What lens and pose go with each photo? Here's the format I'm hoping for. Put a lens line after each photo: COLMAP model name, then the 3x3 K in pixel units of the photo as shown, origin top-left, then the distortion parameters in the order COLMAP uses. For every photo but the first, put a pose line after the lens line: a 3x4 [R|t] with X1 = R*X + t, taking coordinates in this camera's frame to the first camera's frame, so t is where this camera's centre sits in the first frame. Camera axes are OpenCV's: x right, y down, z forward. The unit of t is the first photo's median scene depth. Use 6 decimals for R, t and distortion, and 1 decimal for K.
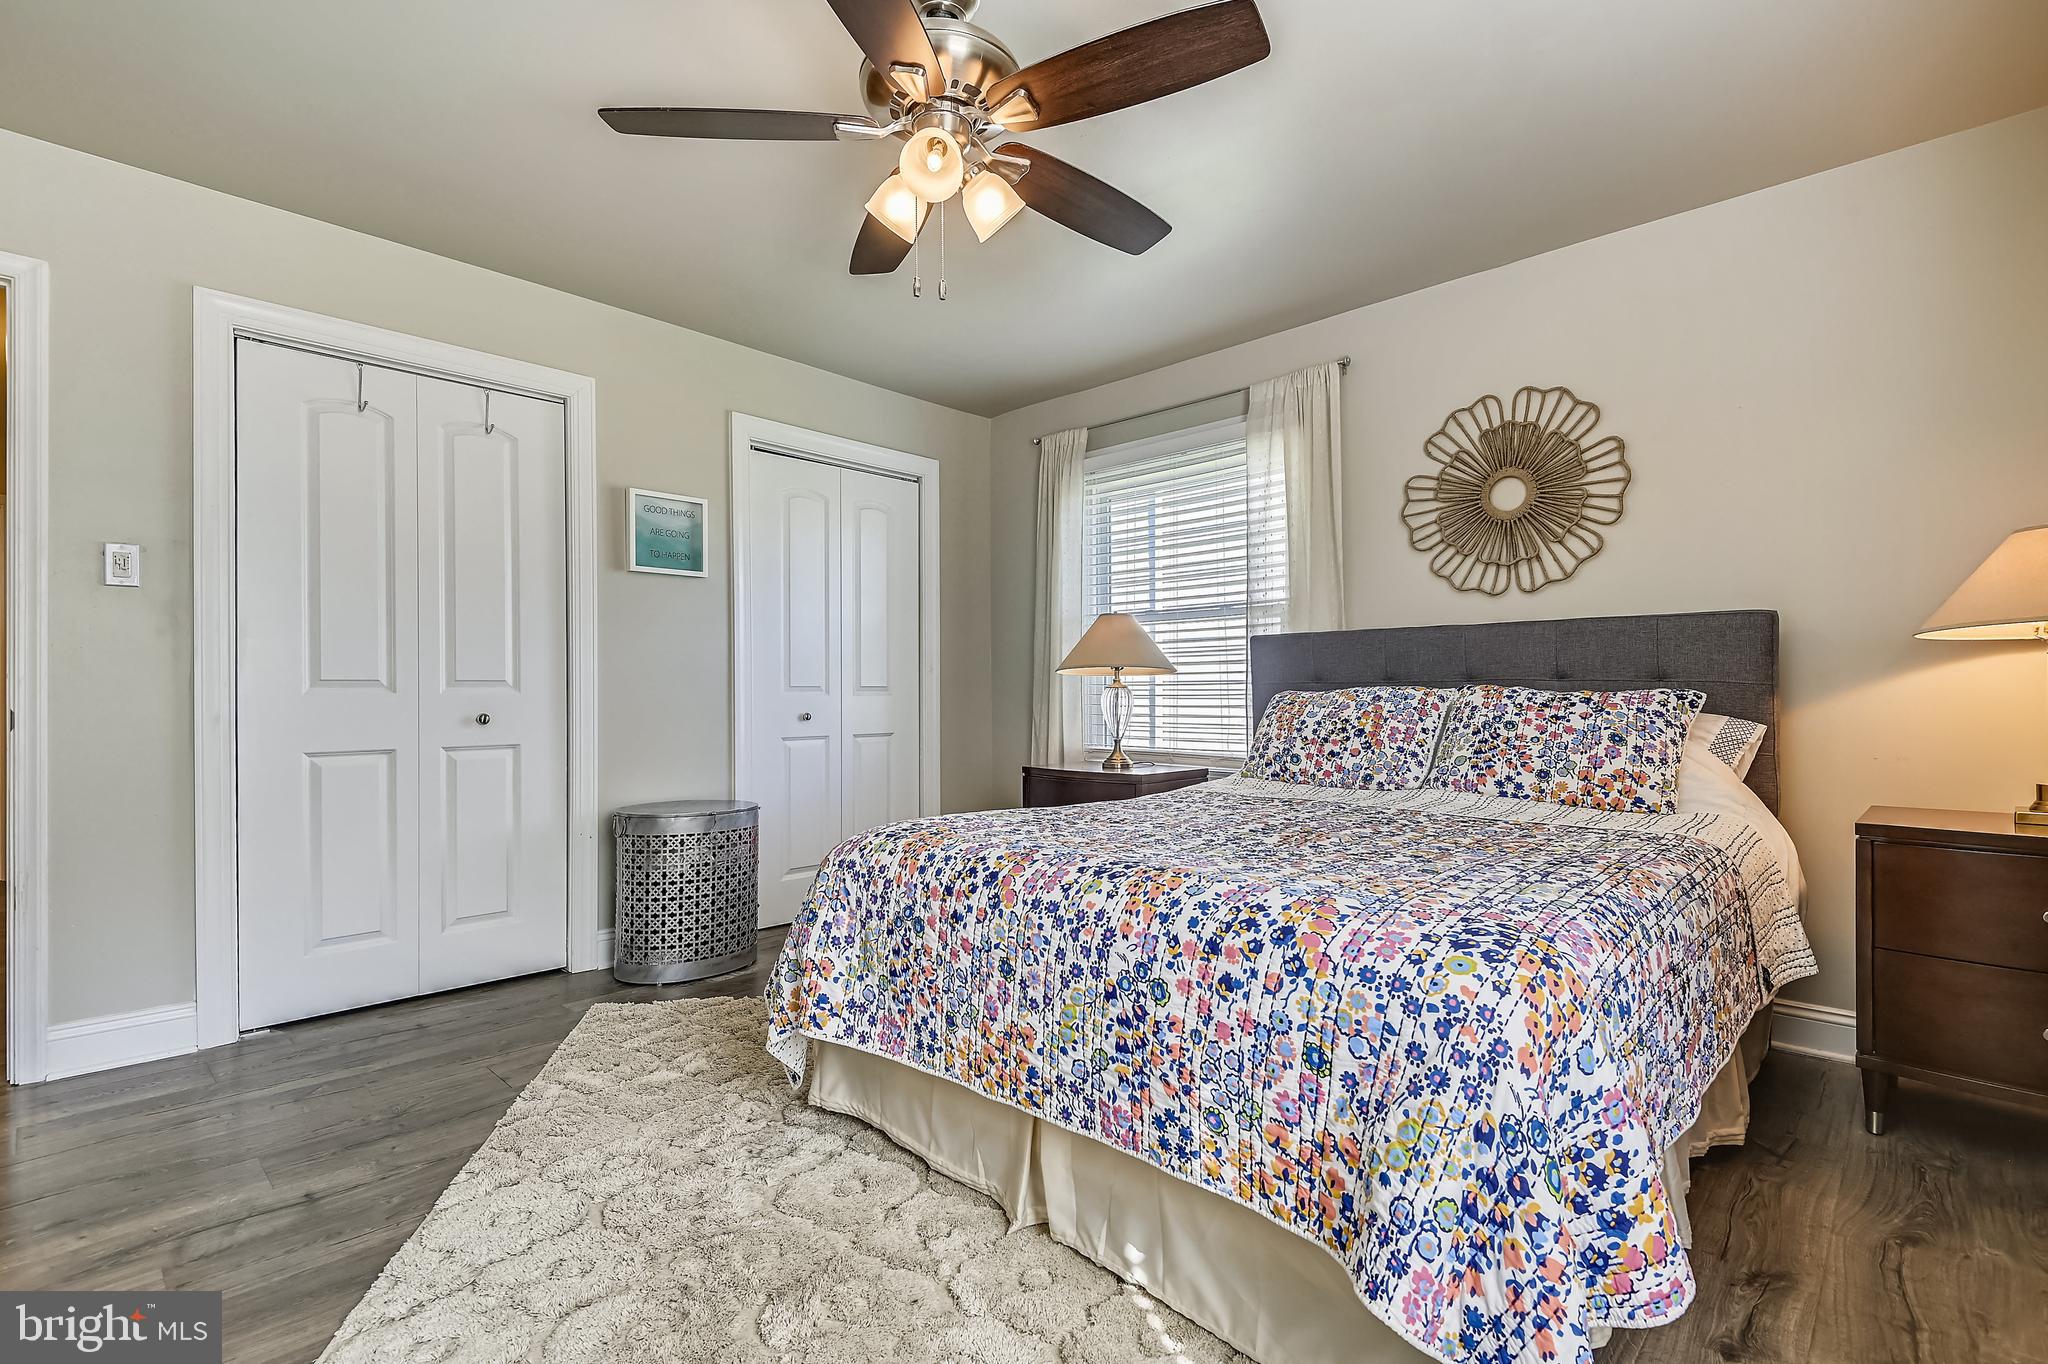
lens RADIAL K [[947.3, 0, 1031.6], [0, 947.3, 704.7], [0, 0, 1]] dist [0.040064, -0.050115]
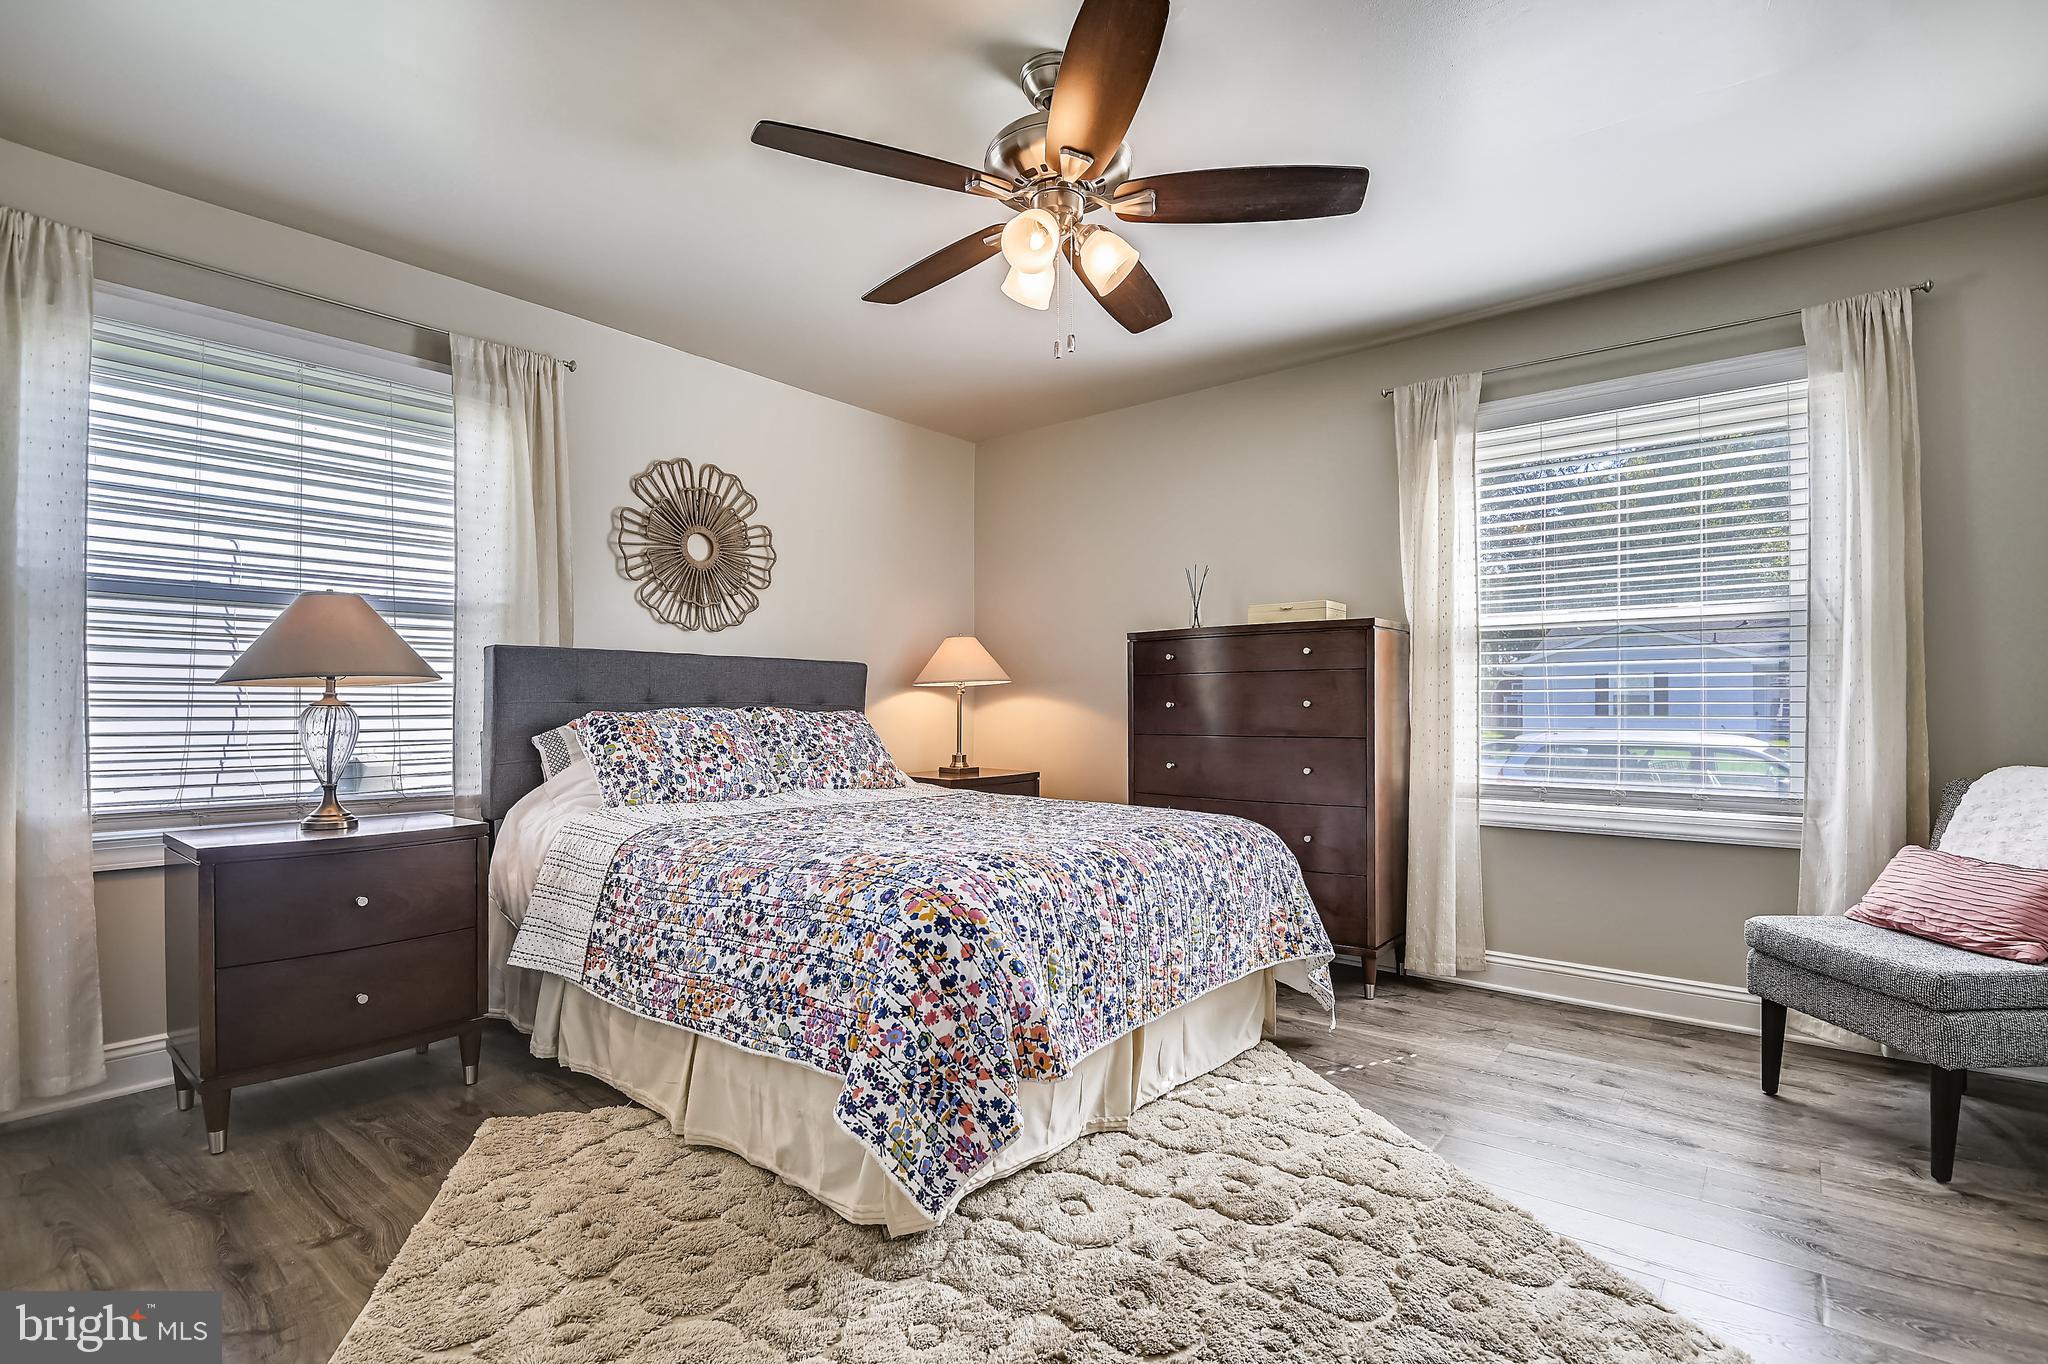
lens RADIAL K [[947.3, 0, 1031.6], [0, 947.3, 704.7], [0, 0, 1]] dist [0.040064, -0.050115]
pose [[-0.083162, 0.003509, 0.996530, -0.813151], [0.009707, 0.999949, -0.002711, -0.016626], [-0.996489, 0.009448, -0.083192, 0.764025]]
